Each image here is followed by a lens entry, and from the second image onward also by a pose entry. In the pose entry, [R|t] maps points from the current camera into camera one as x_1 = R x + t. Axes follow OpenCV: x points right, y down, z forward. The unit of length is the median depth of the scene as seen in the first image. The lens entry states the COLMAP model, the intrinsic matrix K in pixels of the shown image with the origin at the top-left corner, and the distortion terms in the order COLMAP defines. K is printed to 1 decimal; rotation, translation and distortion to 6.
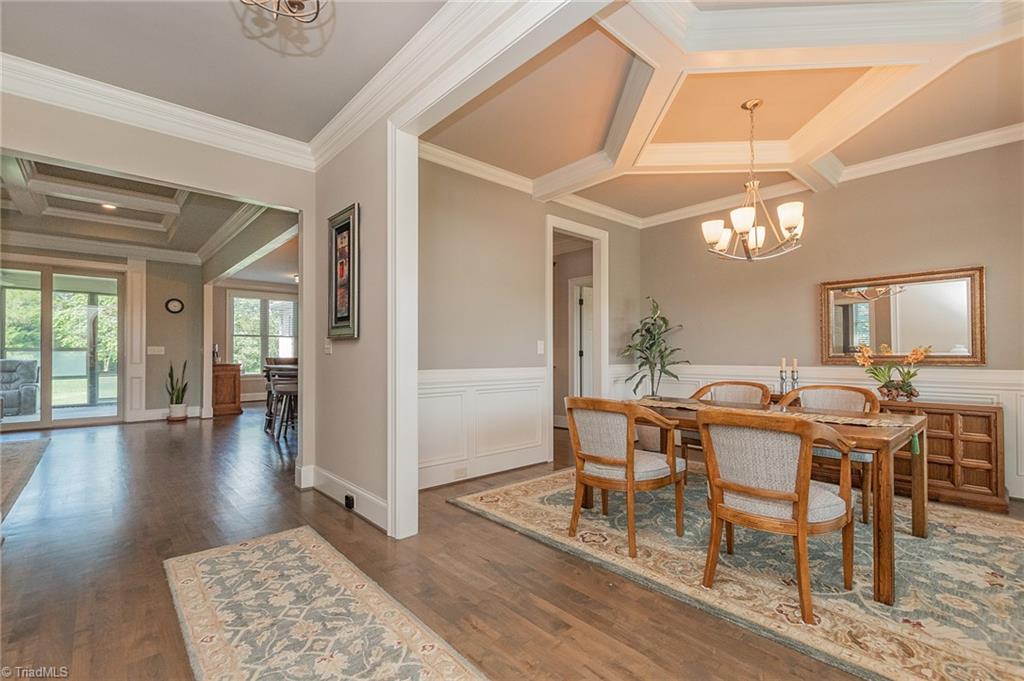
lens RADIAL K [[468.4, 0, 539.5], [0, 468.4, 347.6], [0, 0, 1]] dist [0.003268, -0.000265]
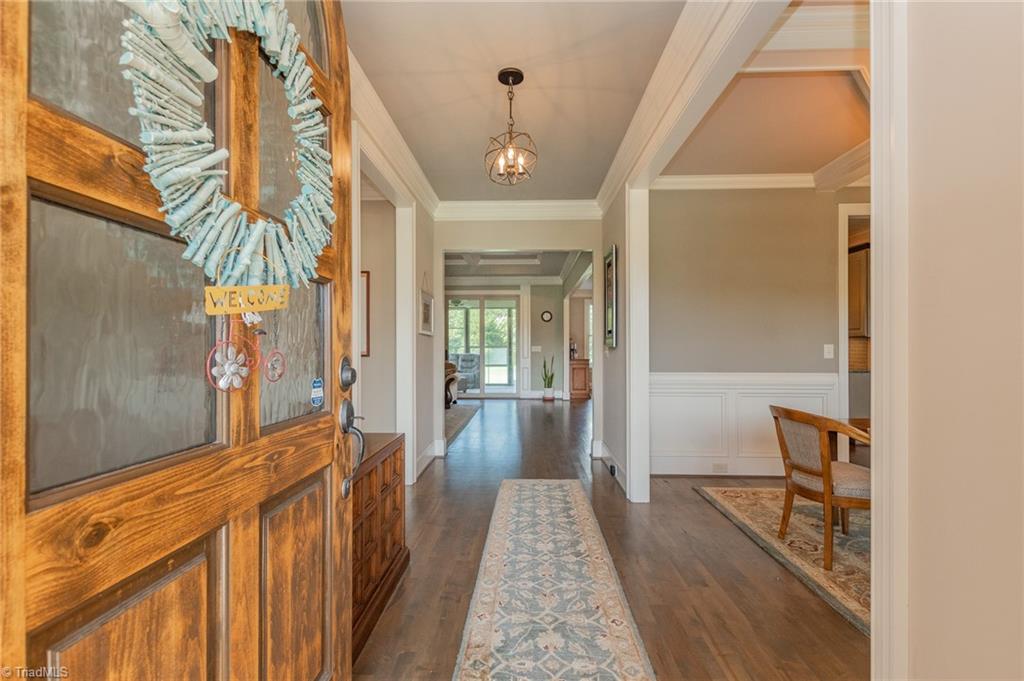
lens RADIAL K [[468.4, 0, 508.3], [0, 468.4, 344.0], [0, 0, 1]] dist [0.003268, -0.000265]
pose [[0.708504, -0.003659, -0.705697, 0.278991], [0.007170, 0.999972, 0.002013, -0.029358], [0.705670, -0.006486, 0.708511, -0.127459]]
